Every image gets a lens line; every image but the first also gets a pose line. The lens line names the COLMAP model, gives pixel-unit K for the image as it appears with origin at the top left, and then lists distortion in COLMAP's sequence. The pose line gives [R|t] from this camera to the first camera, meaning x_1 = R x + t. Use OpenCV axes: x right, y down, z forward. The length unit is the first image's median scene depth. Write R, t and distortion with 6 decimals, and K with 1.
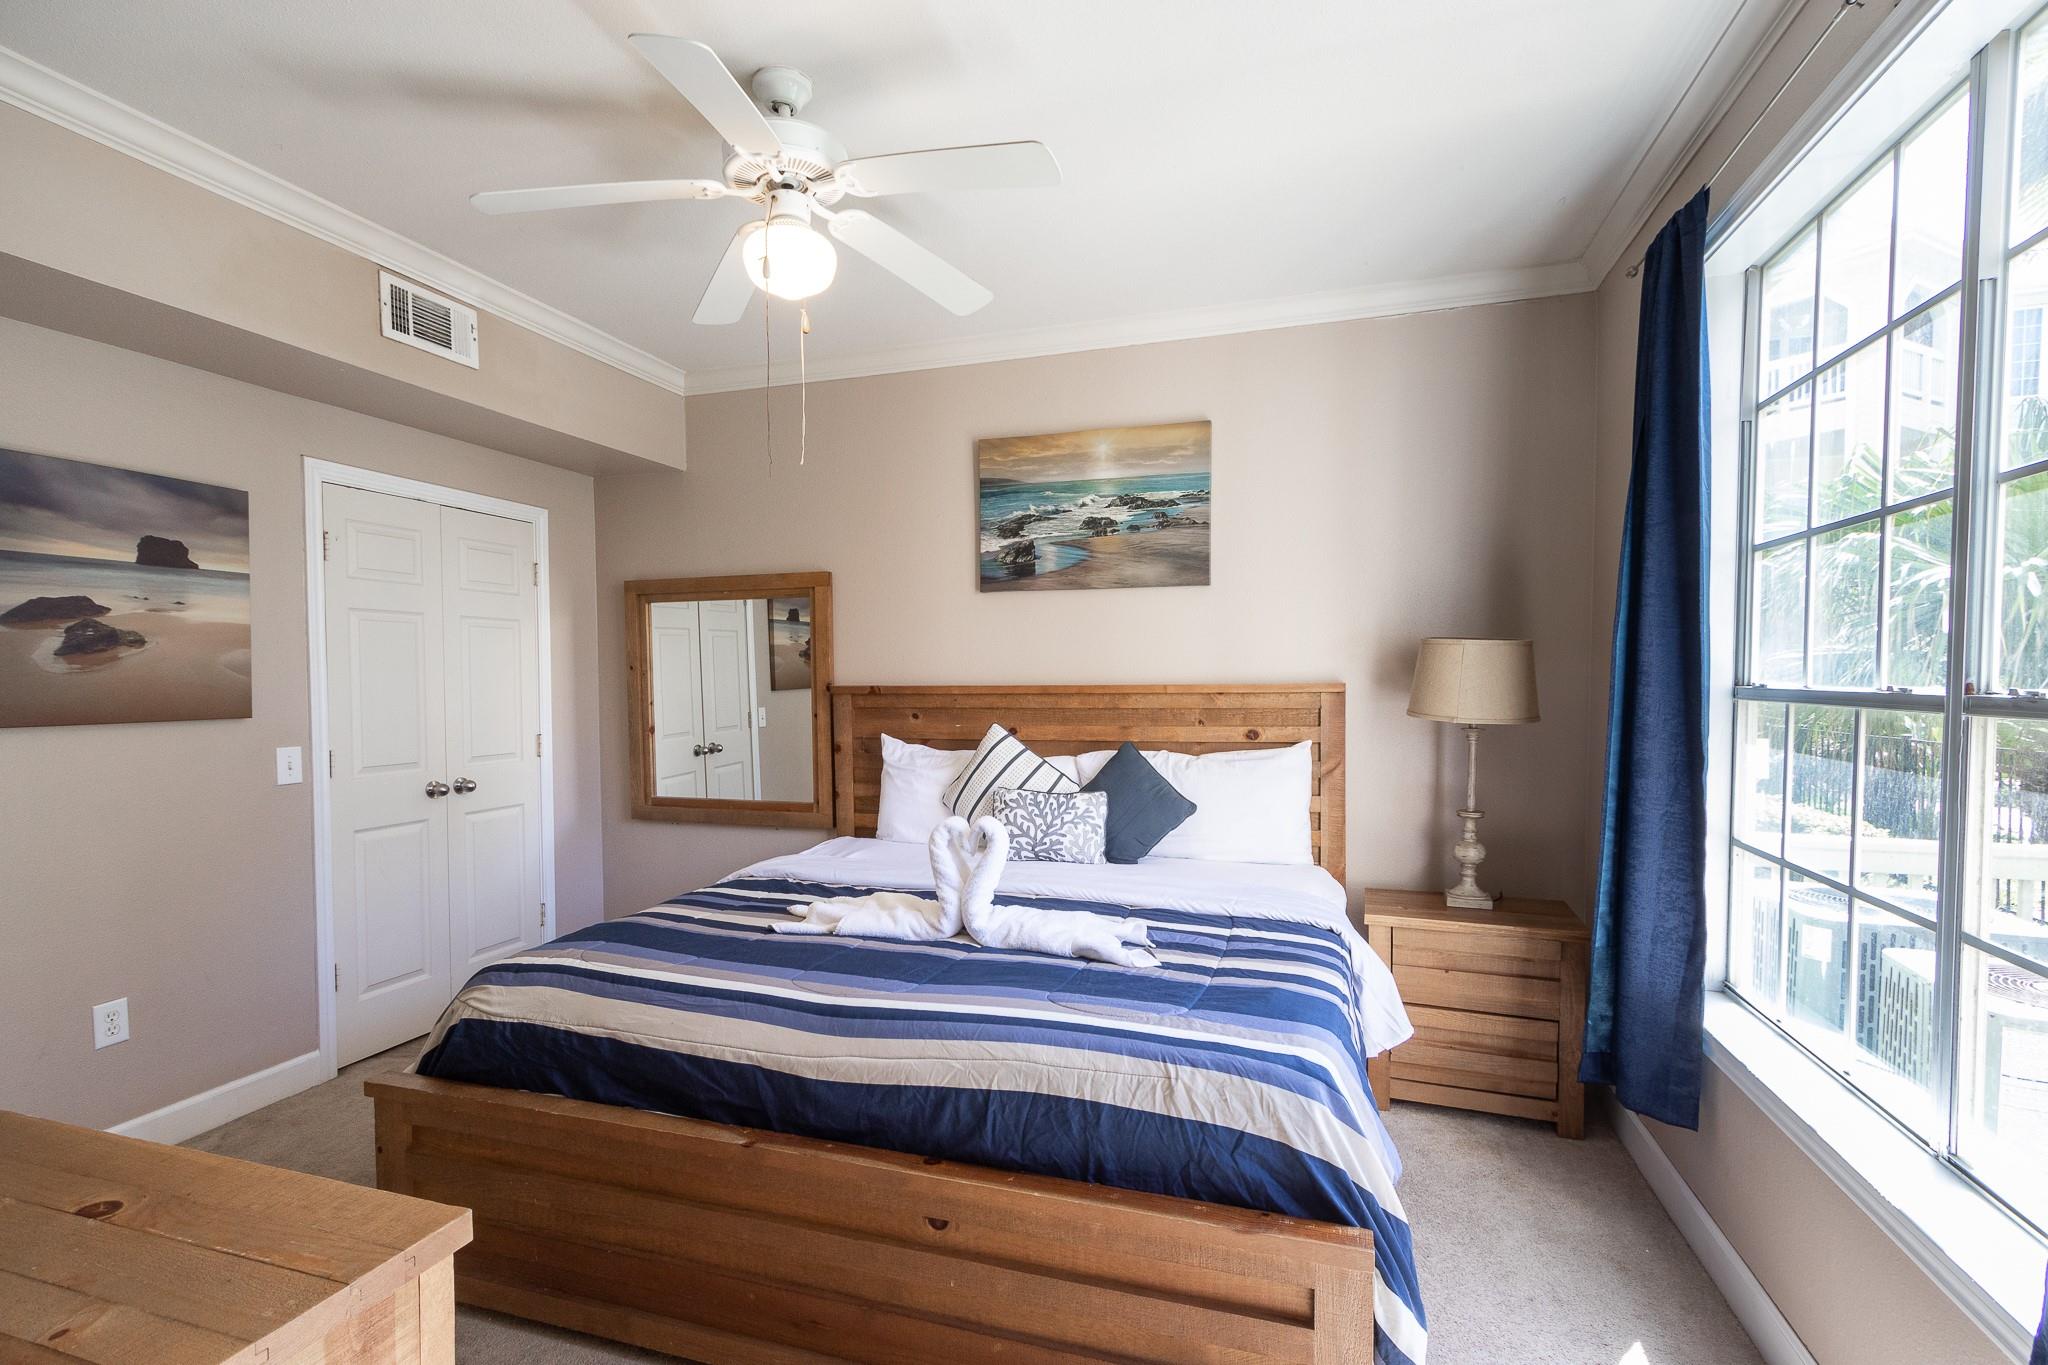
lens RADIAL K [[949.4, 0, 1016.1], [0, 949.4, 707.2], [0, 0, 1]] dist [0.009189, -0.000242]
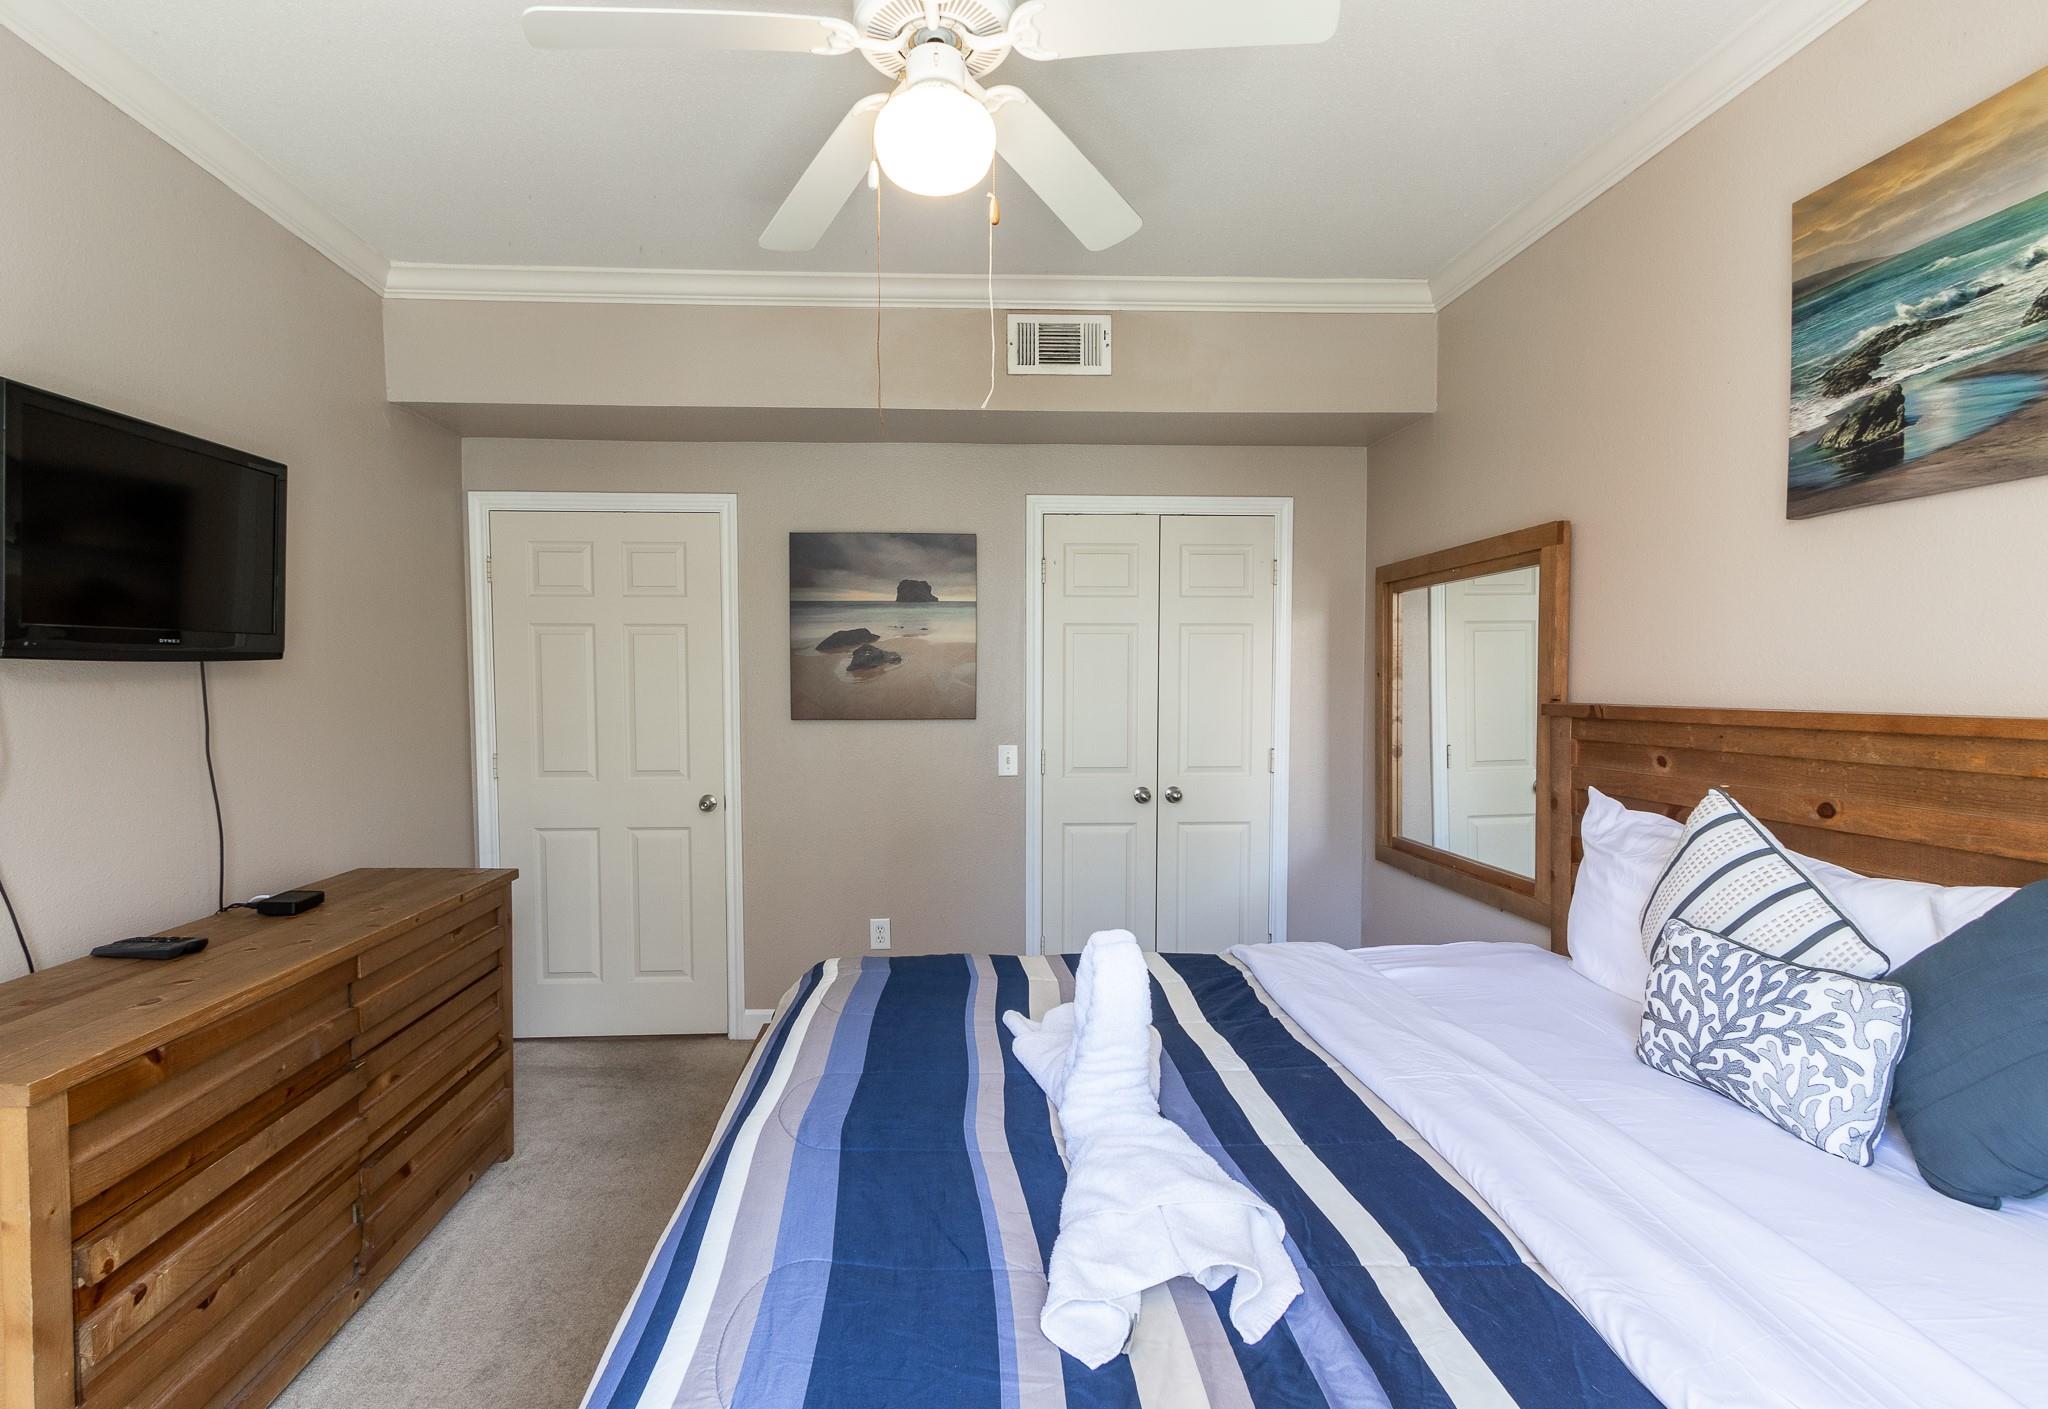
lens RADIAL K [[987.5, 0, 969.5], [0, 987.5, 729.4], [0, 0, 1]] dist [0.001431, 0.000518]
pose [[0.343355, 0.049634, -0.937893, 0.341565], [-0.029622, 0.998678, 0.042007, -0.025011], [0.938738, 0.013359, 0.344371, 0.488085]]
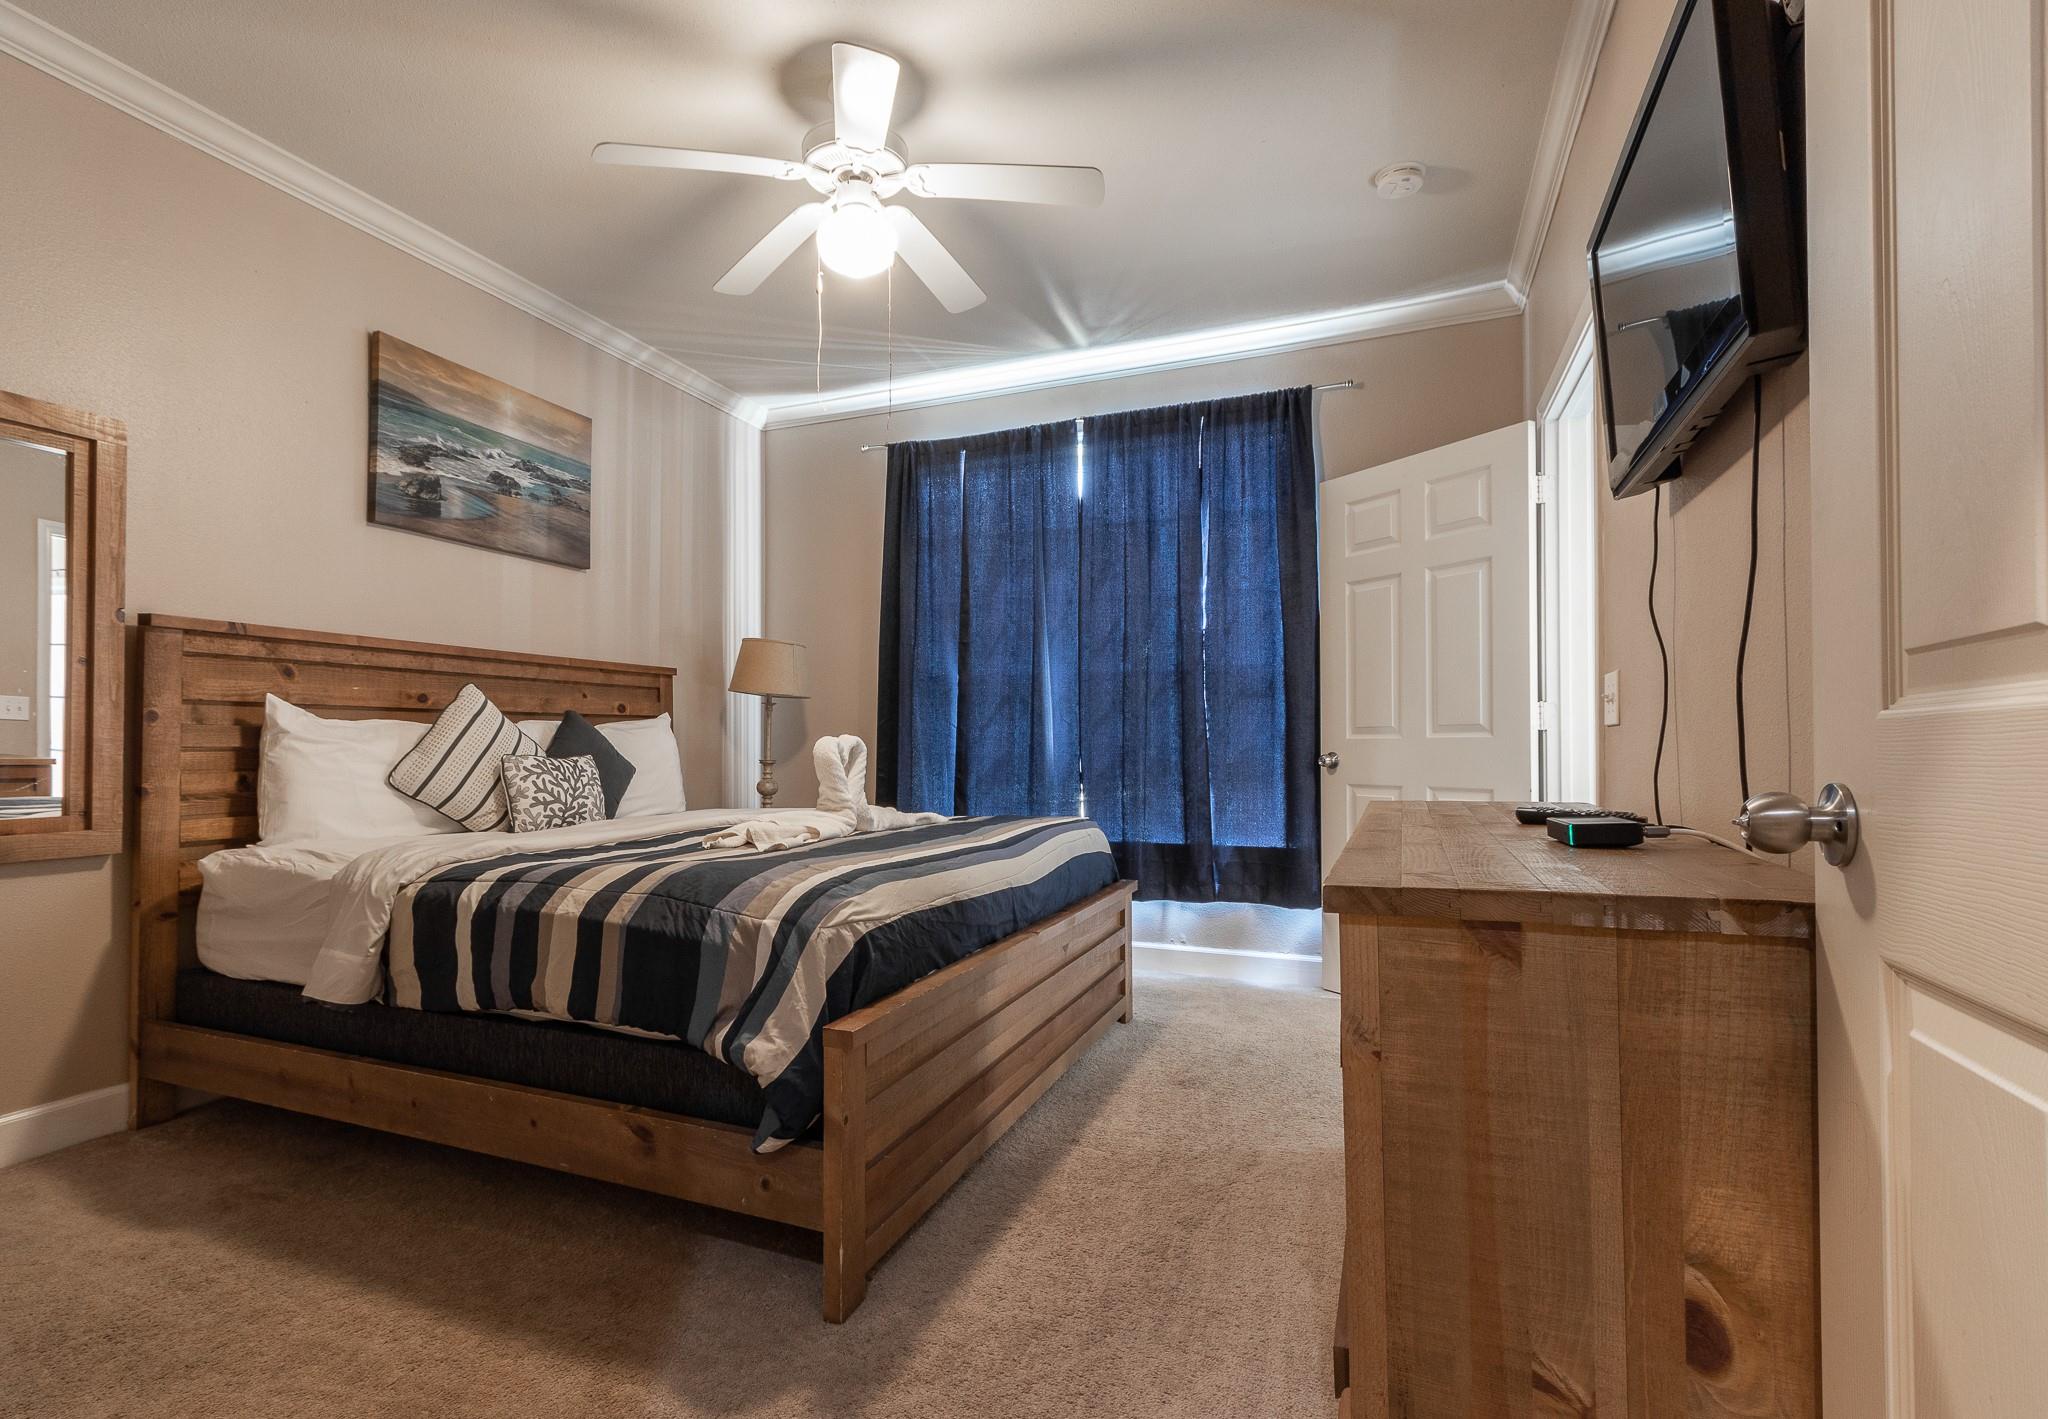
lens RADIAL K [[973.6, 0, 988.3], [0, 973.6, 738.8], [0, 0, 1]] dist [0.000154, -0.000088]
pose [[0.085848, 0.011078, 0.996247, -0.905533], [0.033732, 0.999333, -0.014019, 0.100199], [-0.995737, 0.034809, 0.085417, 0.486265]]
